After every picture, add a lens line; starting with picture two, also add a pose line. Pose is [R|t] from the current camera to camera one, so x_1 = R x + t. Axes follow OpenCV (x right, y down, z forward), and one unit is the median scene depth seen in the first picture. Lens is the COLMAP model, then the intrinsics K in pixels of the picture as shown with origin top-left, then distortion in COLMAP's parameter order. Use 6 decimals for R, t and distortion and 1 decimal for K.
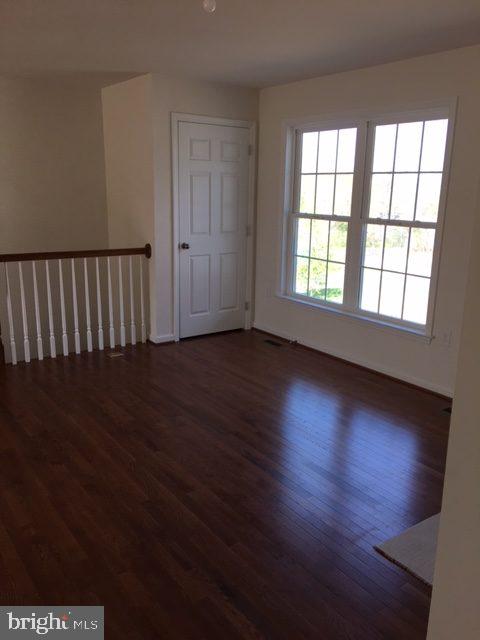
lens RADIAL K [[543.4, 0, 240.0], [0, 543.4, 320.0], [0, 0, 1]] dist [-0.000143, -0.014681]
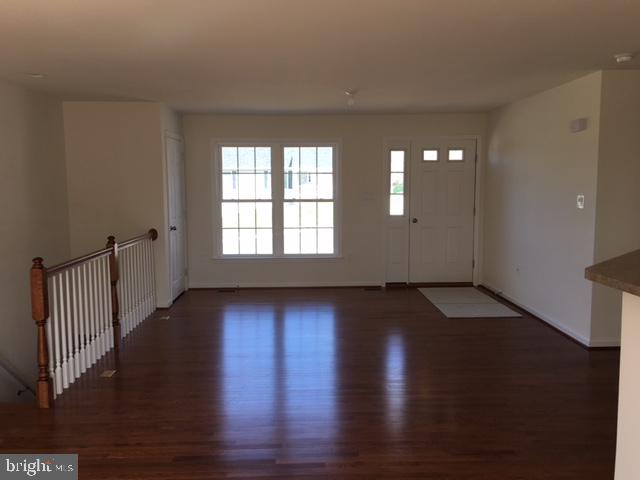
lens RADIAL K [[543.4, 0, 320.0], [0, 543.4, 240.0], [0, 0, 1]] dist [-0.000143, -0.014681]
pose [[0.547755, -0.108780, 0.829537, -1.113891], [0.213241, 0.976917, -0.012700, -0.019149], [-0.809007, 0.183848, 0.558307, -0.010194]]
